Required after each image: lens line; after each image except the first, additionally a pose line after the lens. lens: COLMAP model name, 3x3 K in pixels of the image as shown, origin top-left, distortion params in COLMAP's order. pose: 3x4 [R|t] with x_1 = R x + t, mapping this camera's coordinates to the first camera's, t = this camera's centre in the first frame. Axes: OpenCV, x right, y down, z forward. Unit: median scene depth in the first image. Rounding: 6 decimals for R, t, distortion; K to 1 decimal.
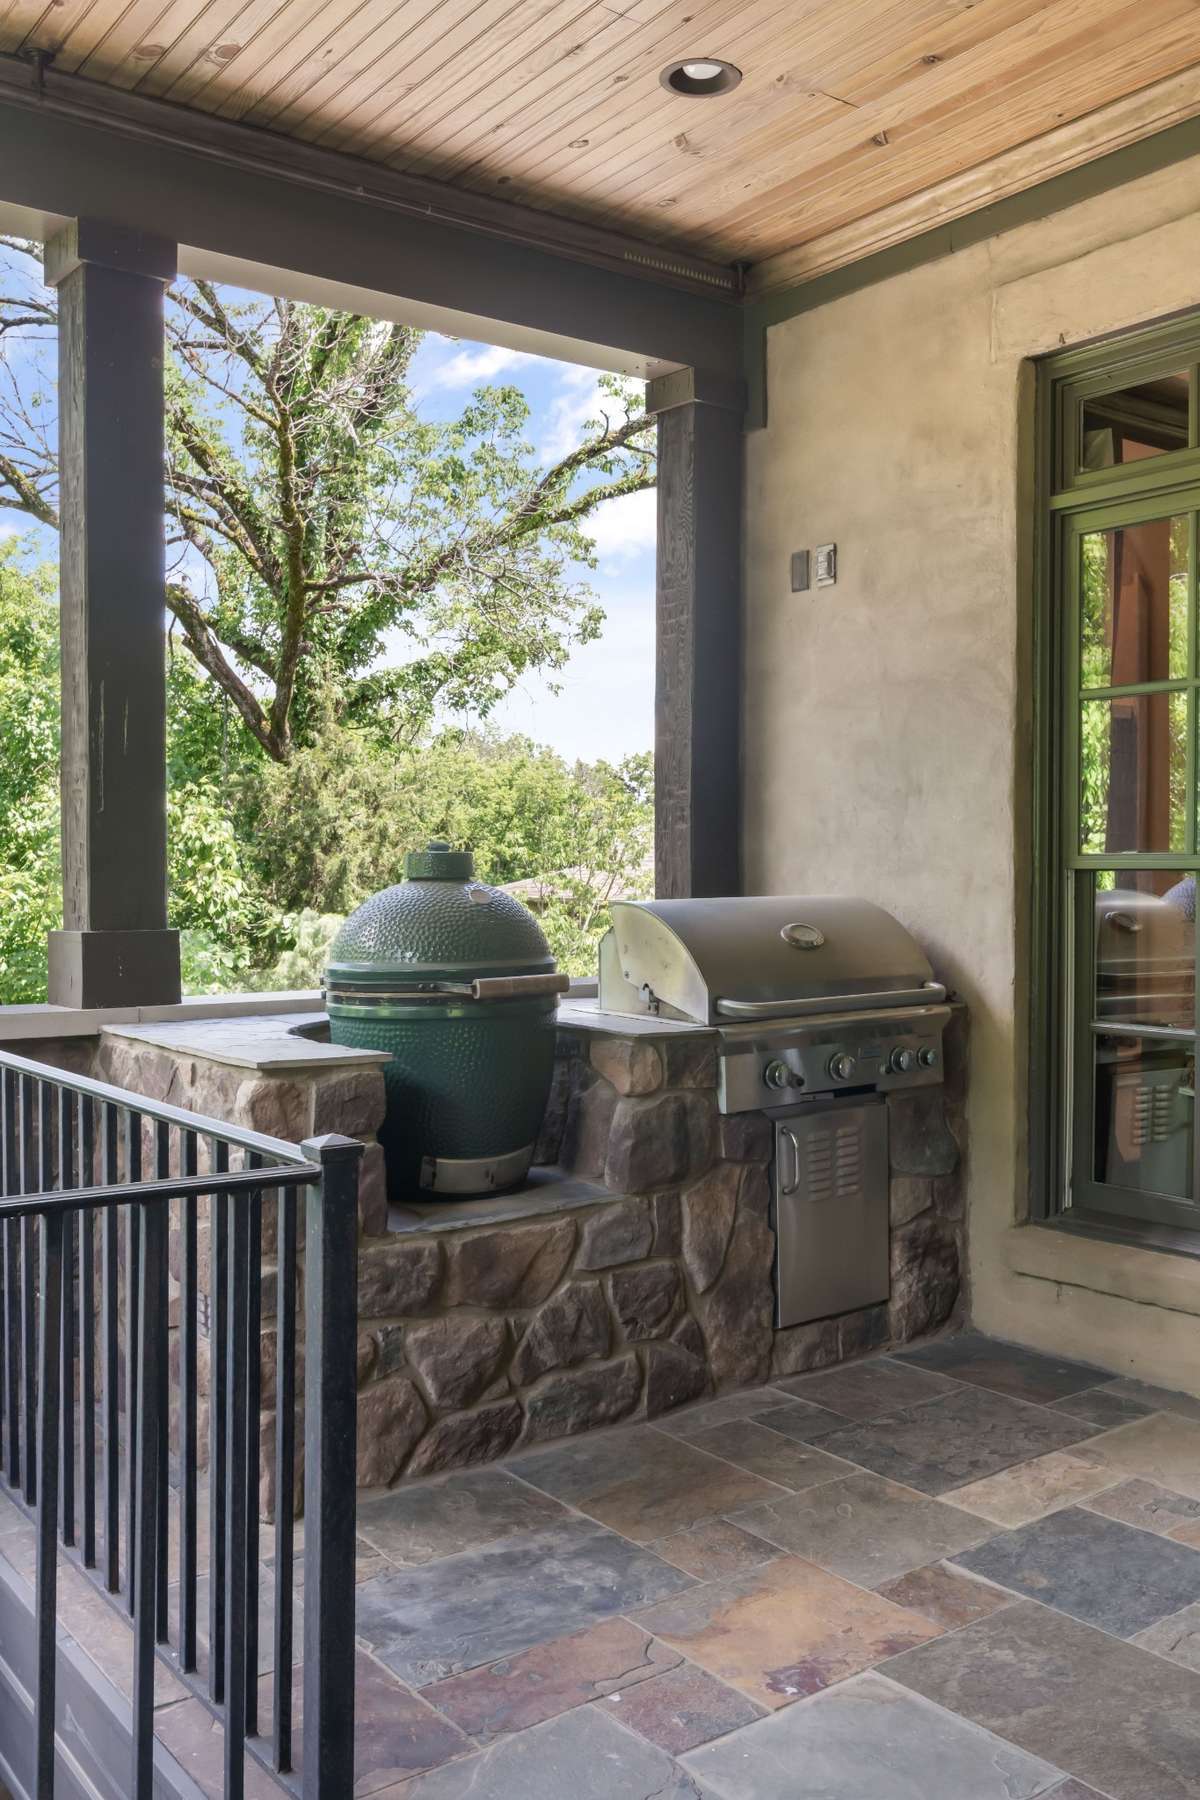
lens RADIAL K [[1522.9, 0, 609.4], [0, 1522.9, 898.2], [0, 0, 1]] dist [-0.013268, -0.003377]
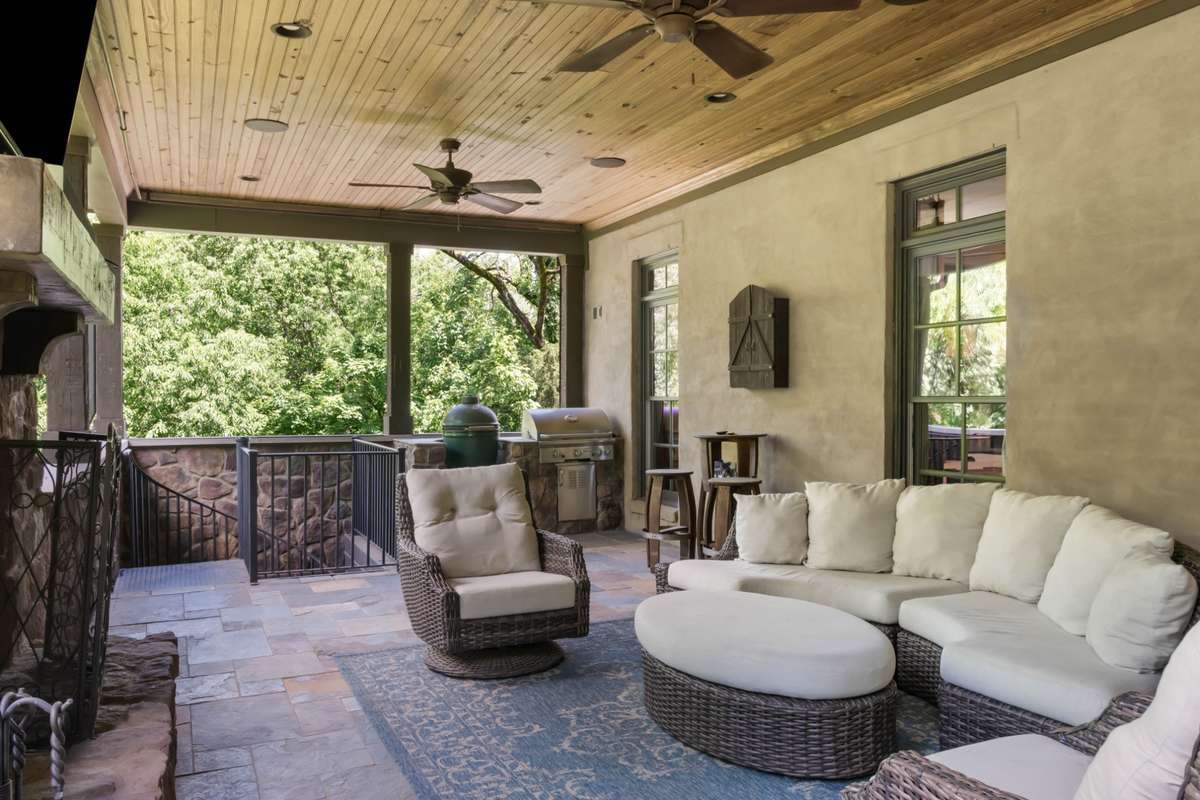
lens RADIAL K [[911.1, 0, 591.2], [0, 911.1, 402.4], [0, 0, 1]] dist [-0.005402, 0.005706]
pose [[0.973557, 0.002262, -0.228431, 0.664317], [-0.005206, 0.999911, -0.012288, 0.012044], [0.228383, 0.013152, 0.973483, -1.128596]]
